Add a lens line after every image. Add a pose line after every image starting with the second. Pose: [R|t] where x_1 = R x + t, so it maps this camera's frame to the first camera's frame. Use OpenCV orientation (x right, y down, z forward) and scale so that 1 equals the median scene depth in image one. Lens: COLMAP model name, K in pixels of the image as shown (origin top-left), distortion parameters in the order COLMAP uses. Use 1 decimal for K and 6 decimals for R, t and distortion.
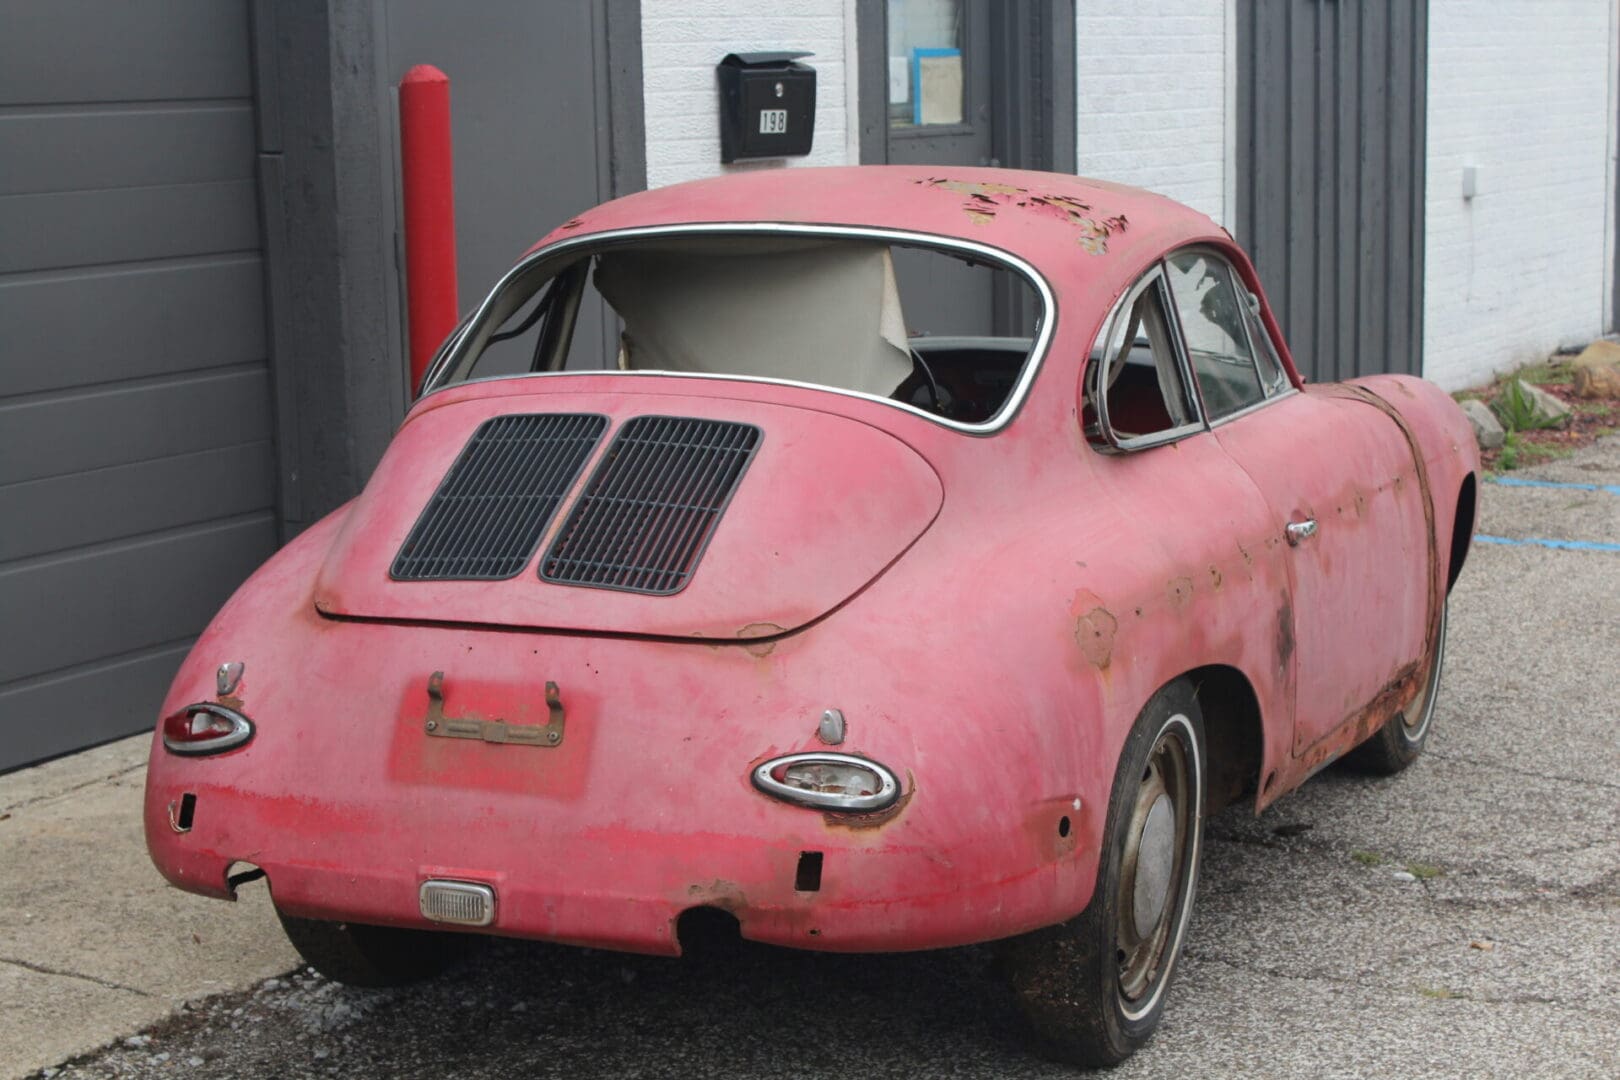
lens RADIAL K [[2976.0, 0, 804.0], [0, 2976.0, 514.0], [0, 0, 1]] dist [0.029507, -0.093430]
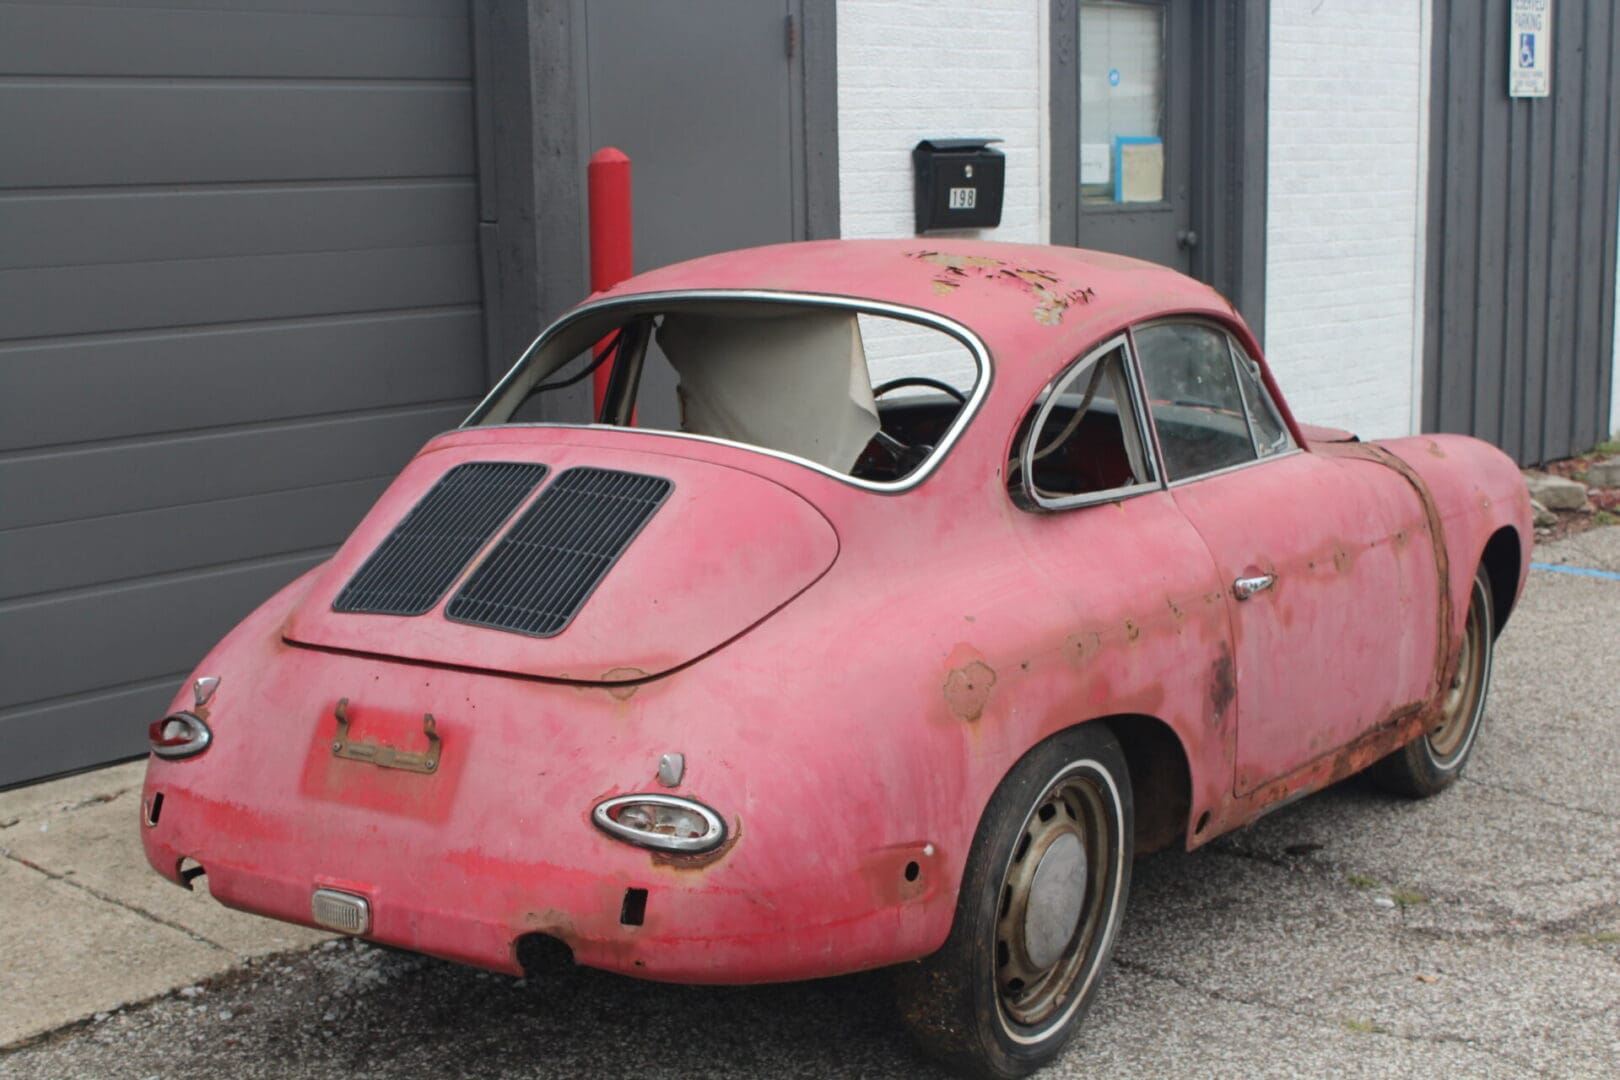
lens RADIAL K [[2323.0, 0, 810.0], [0, 2323.0, 540.0], [0, 0, 1]] dist [-0.037757, 0.051667]
pose [[0.983406, 0.033570, -0.178285, 0.185524], [-0.030778, 0.999357, 0.018404, -0.024882], [0.178788, -0.012611, 0.983807, 0.179168]]
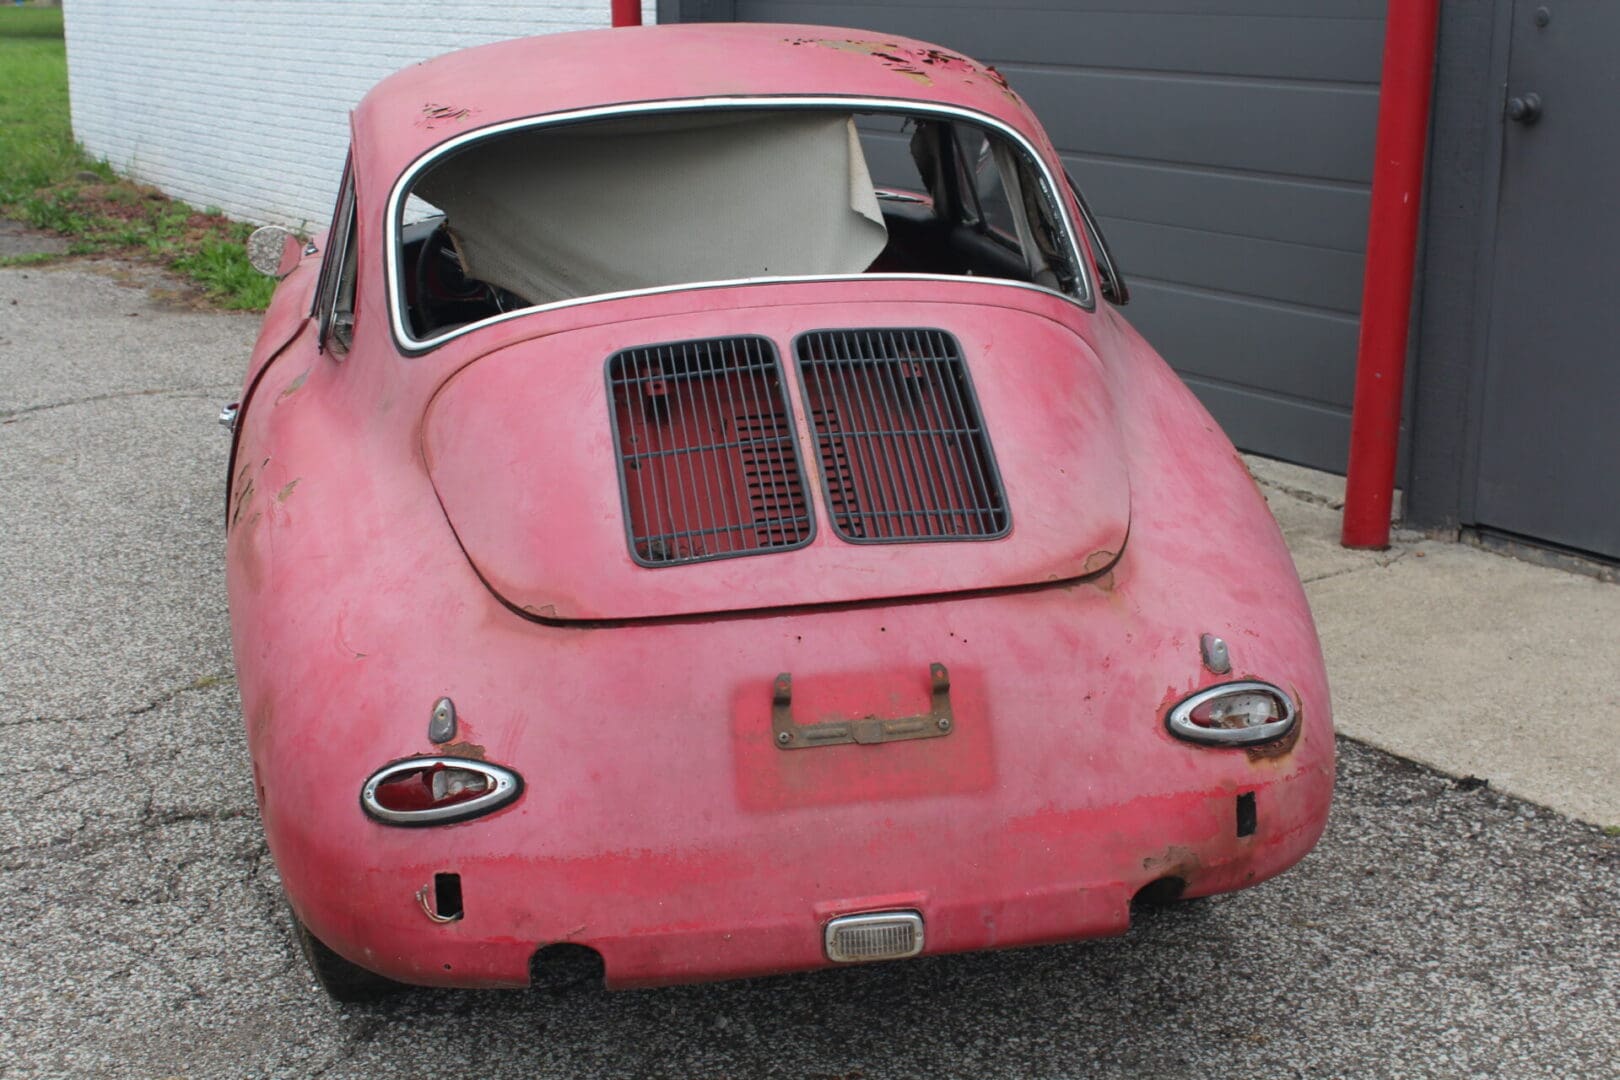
lens RADIAL K [[2252.8, 0, 810.0], [0, 2252.8, 540.0], [0, 0, 1]] dist [-0.043289, 0.073009]
pose [[0.851083, -0.165686, 0.498203, -0.402376], [0.099259, 0.982565, 0.157204, -0.078372], [-0.515563, -0.084343, 0.852690, 0.432428]]
